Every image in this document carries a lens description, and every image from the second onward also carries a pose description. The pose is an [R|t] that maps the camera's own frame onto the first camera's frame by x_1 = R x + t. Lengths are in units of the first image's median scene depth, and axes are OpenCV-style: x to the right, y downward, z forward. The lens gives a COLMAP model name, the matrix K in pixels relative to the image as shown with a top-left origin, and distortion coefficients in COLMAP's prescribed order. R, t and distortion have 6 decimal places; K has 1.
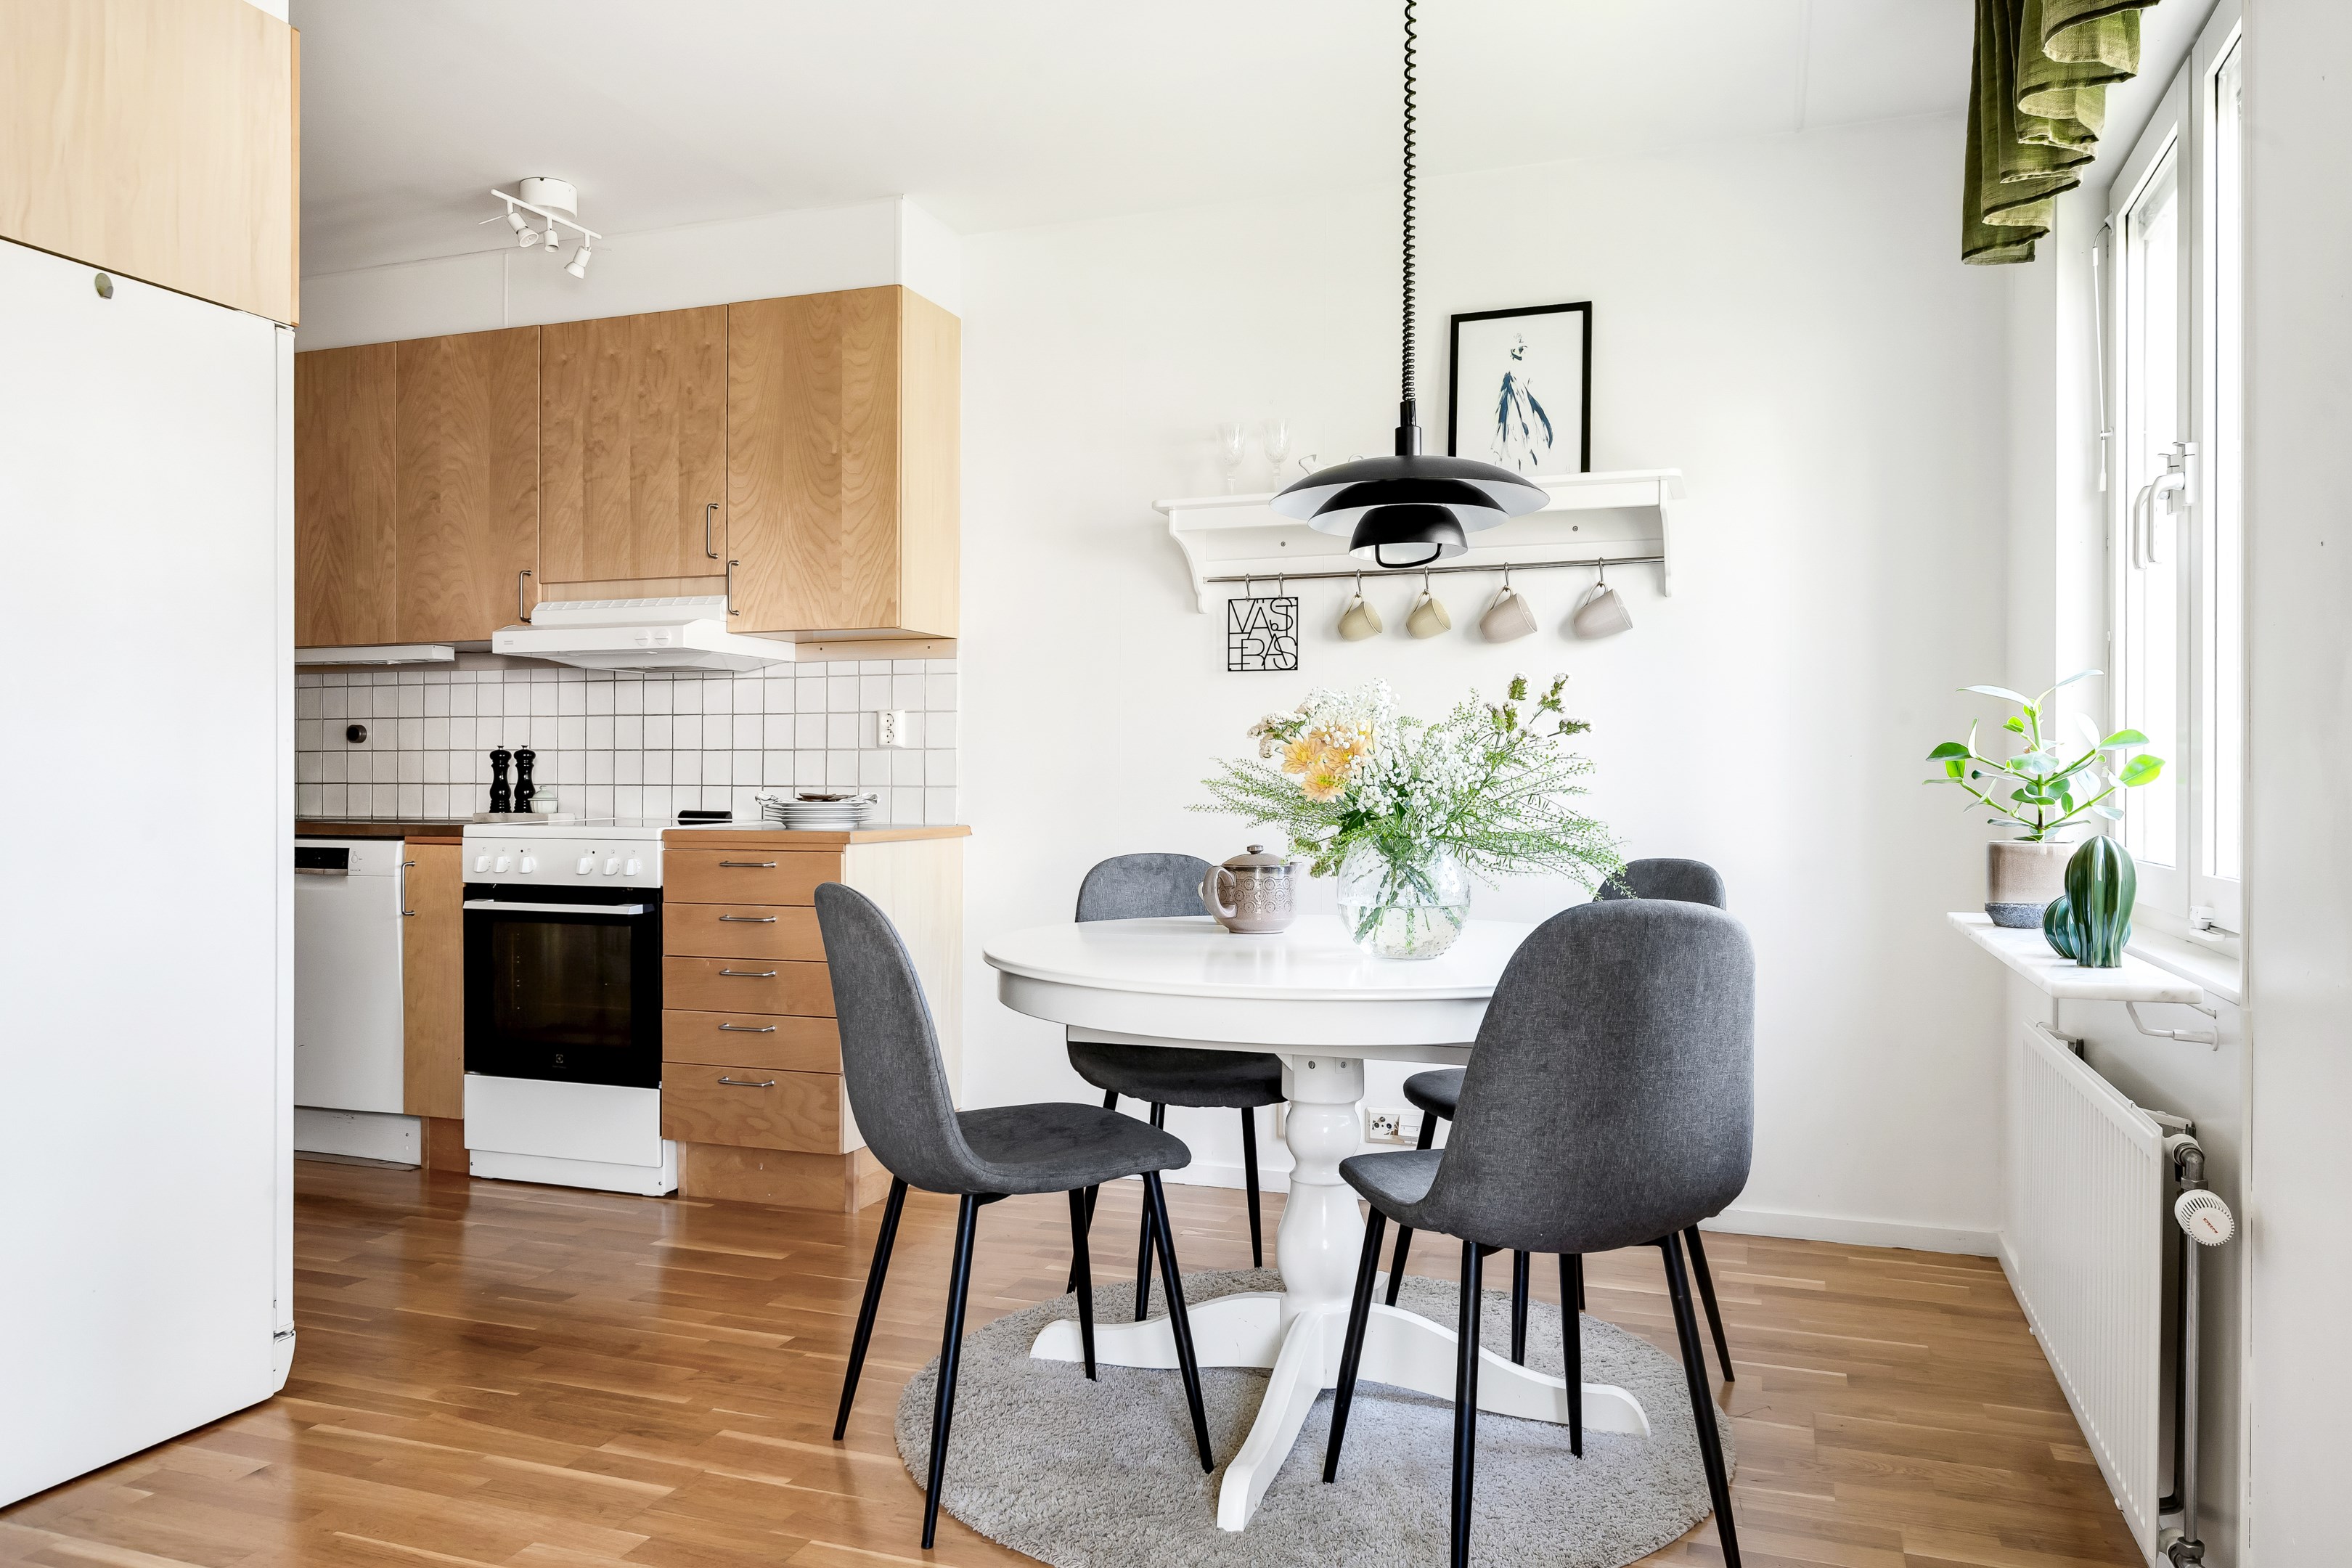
lens RADIAL K [[1568.3, 0, 1162.5], [0, 1568.3, 787.3], [0, 0, 1]] dist [0.008335, 0.000600]
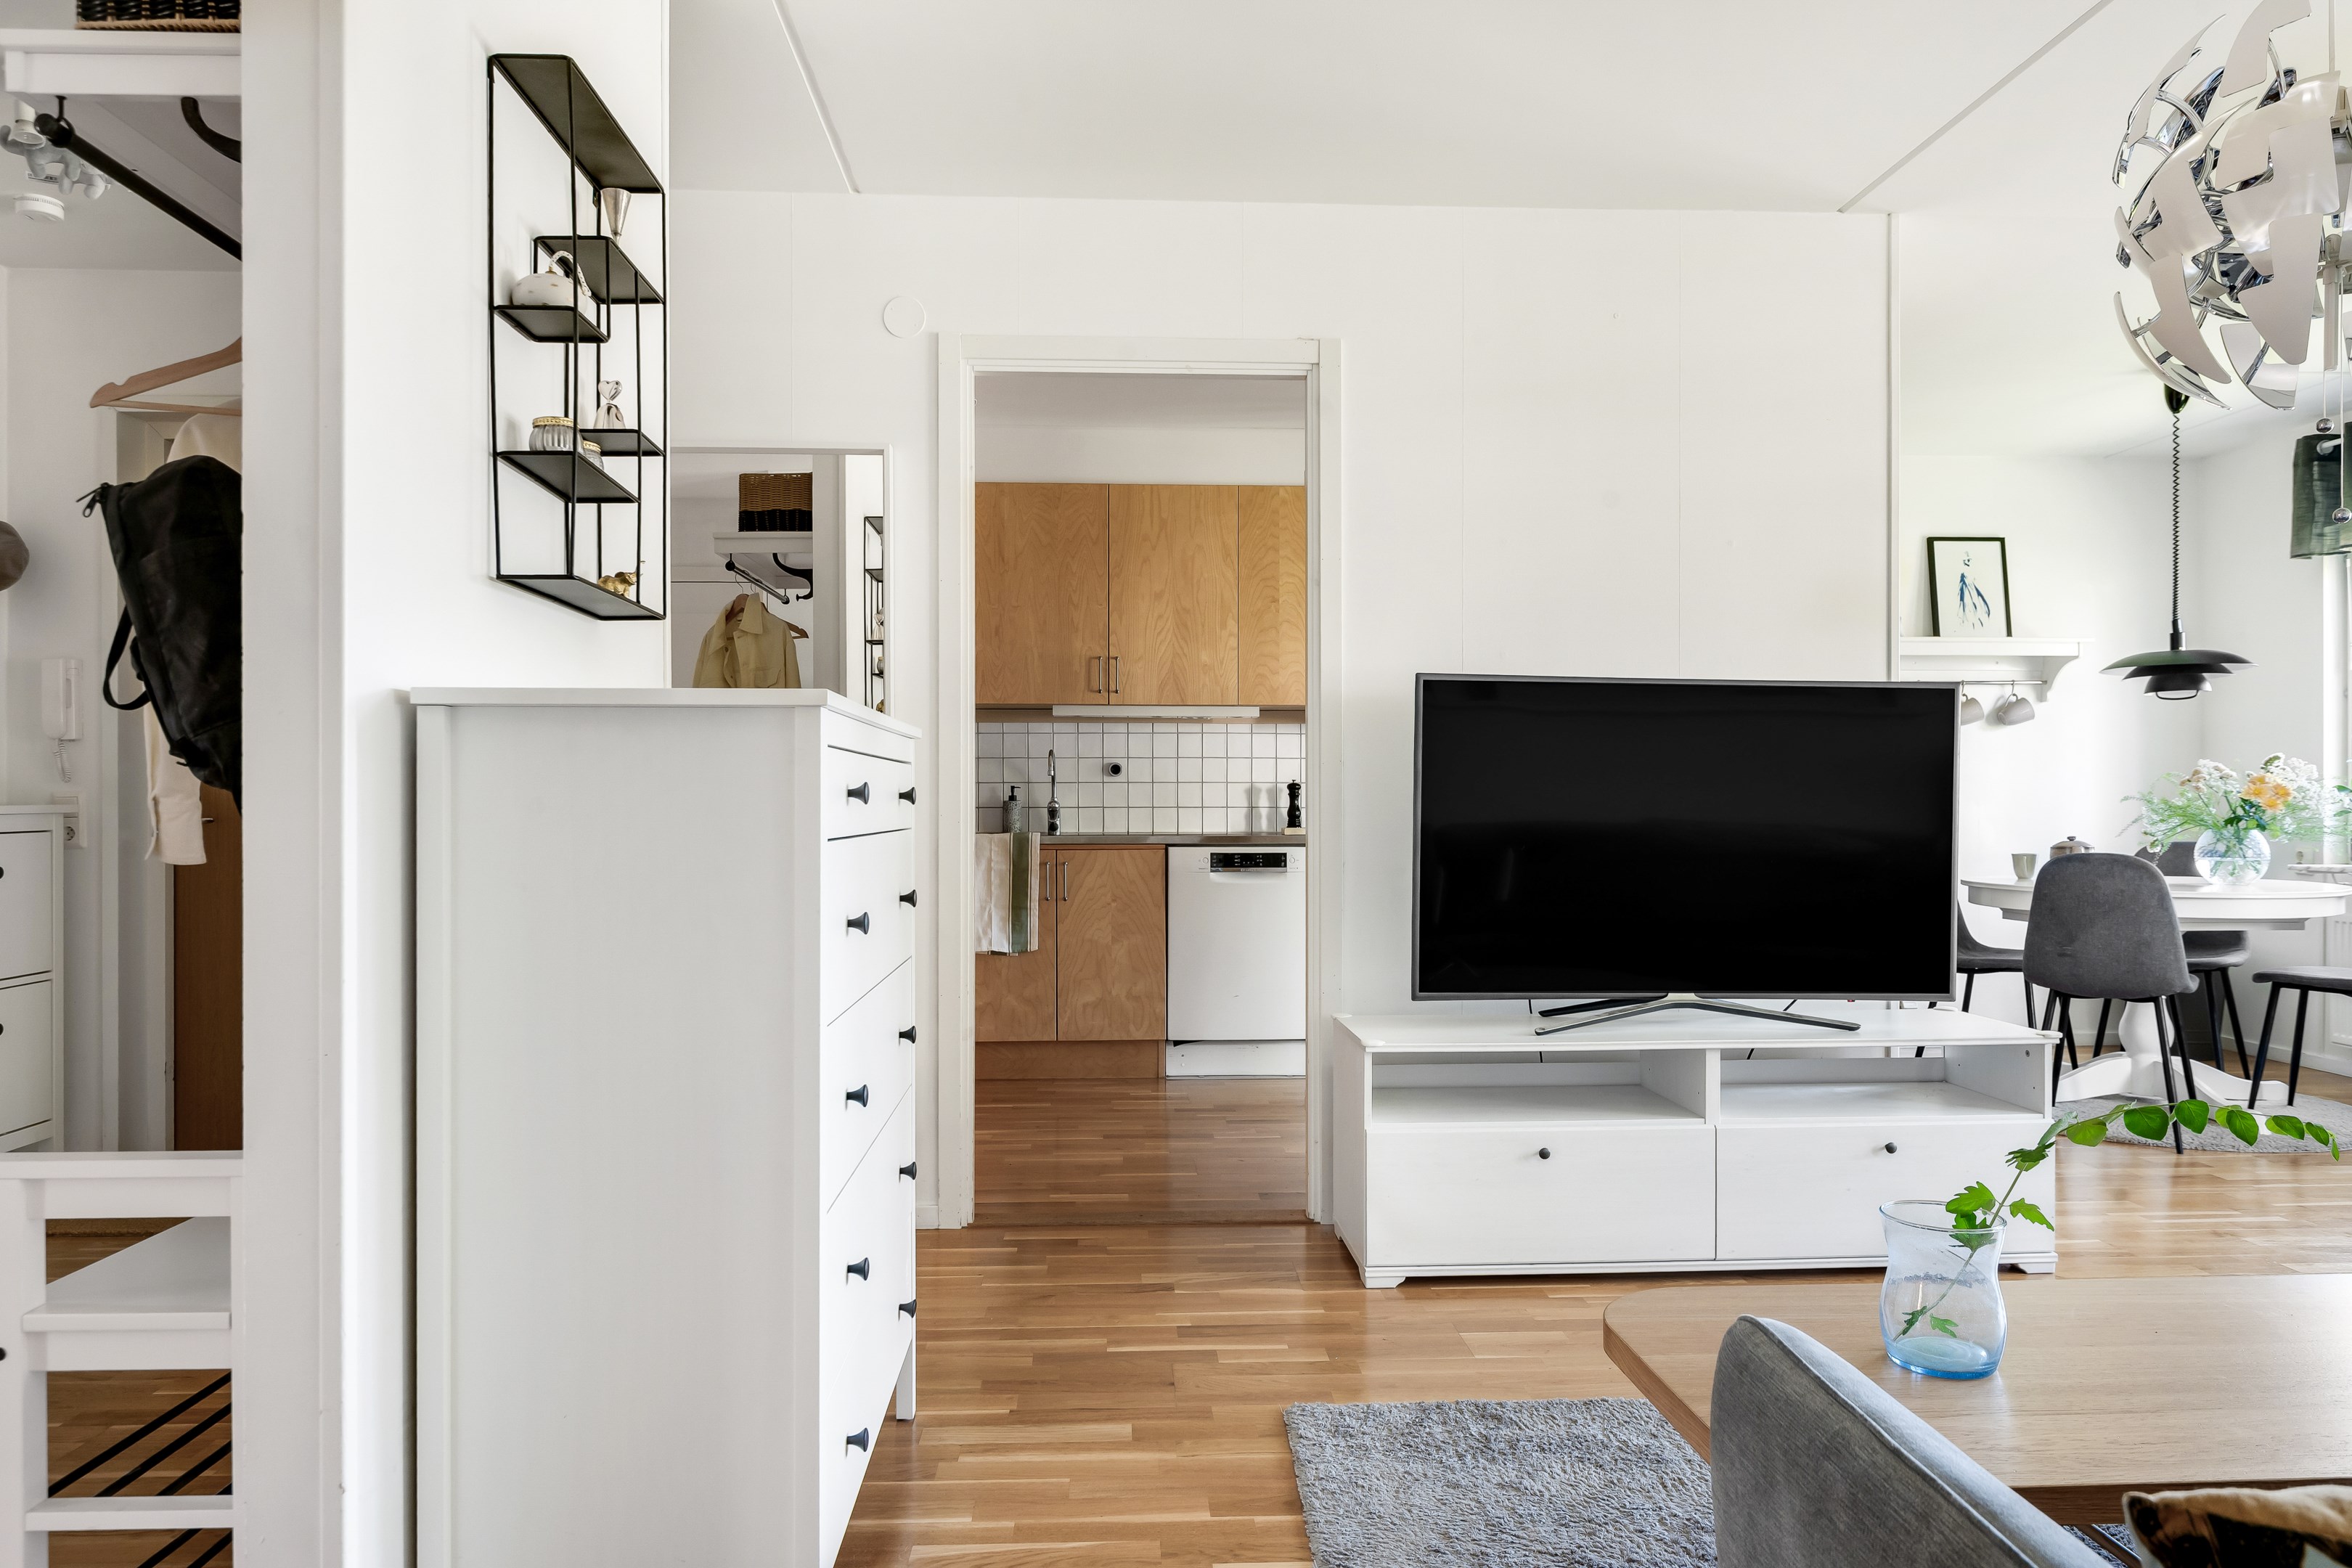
lens RADIAL K [[1492.0, 0, 1177.9], [0, 1492.0, 824.6], [0, 0, 1]] dist [0.008347, 0.001556]
pose [[0.925039, -0.007028, 0.379808, -1.045154], [0.003440, 0.999943, 0.010125, -0.000504], [-0.379858, -0.008059, 0.925010, -0.190437]]
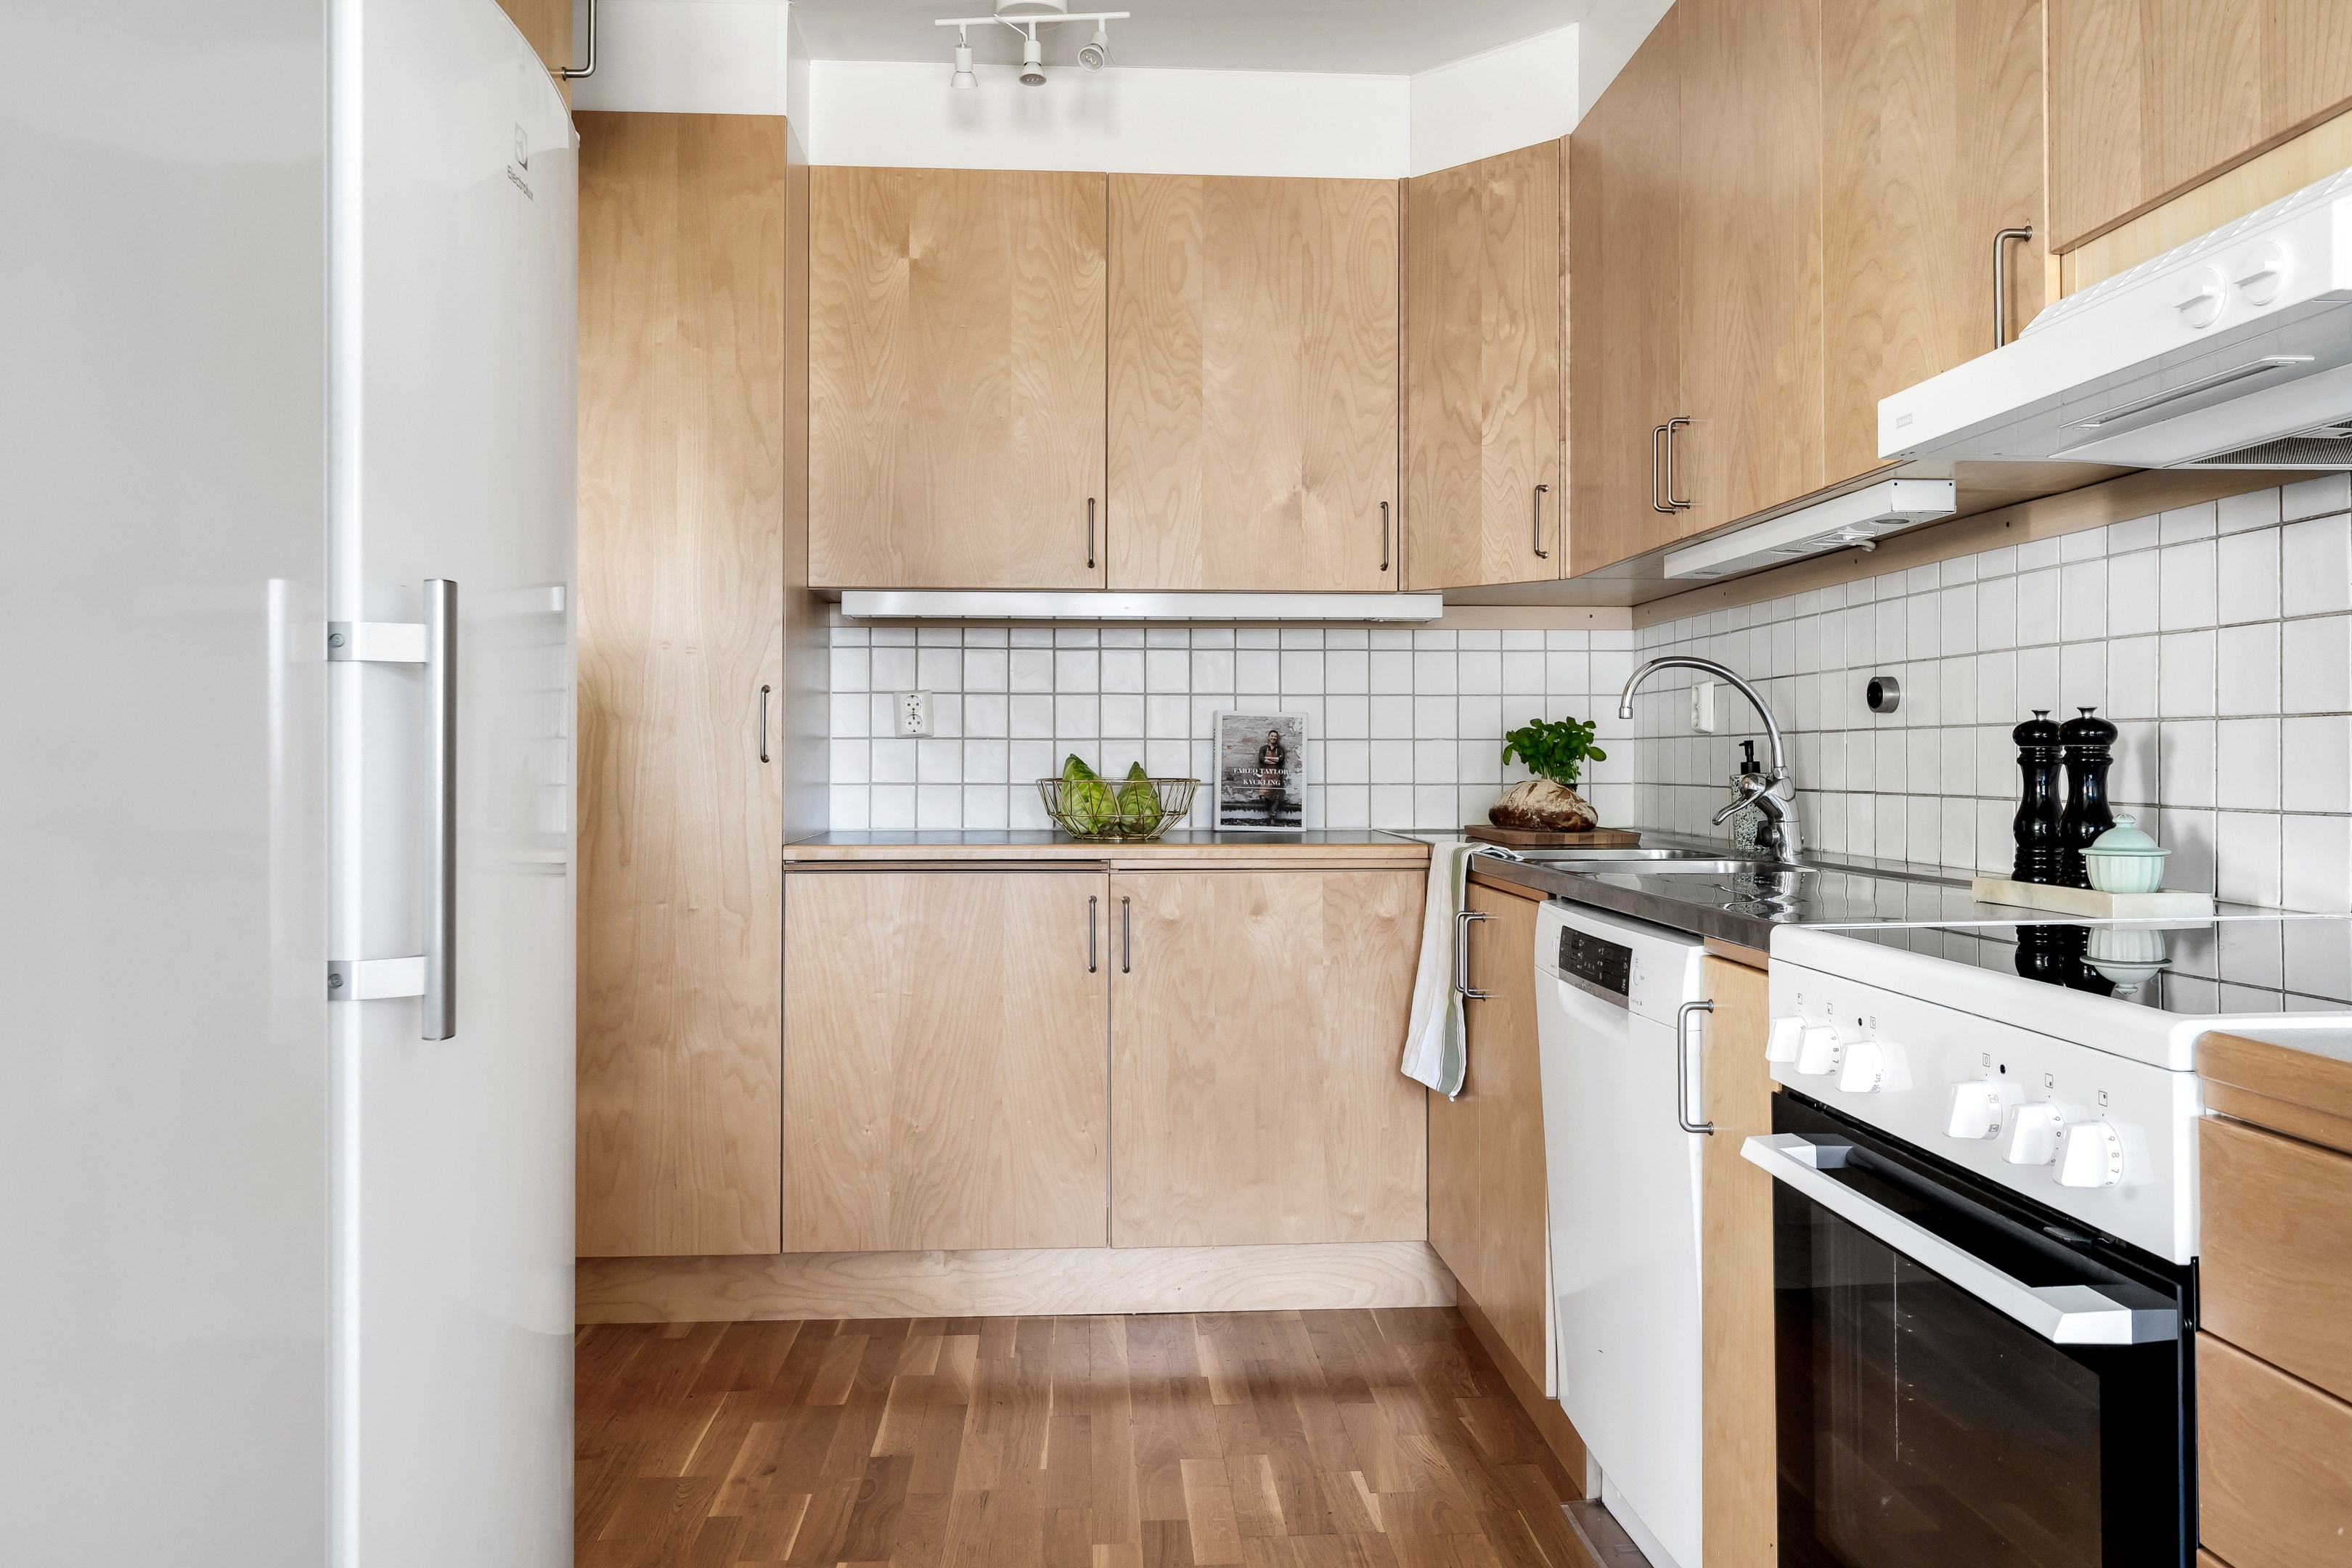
lens RADIAL K [[1683.4, 0, 1179.2], [0, 1683.4, 759.8], [0, 0, 1]] dist [-0.004198, -0.011904]
pose [[0.391458, -0.001994, -0.920194, -0.119492], [0.000329, 0.999998, -0.002027, -0.013468], [0.920196, 0.000491, 0.391458, 0.650367]]
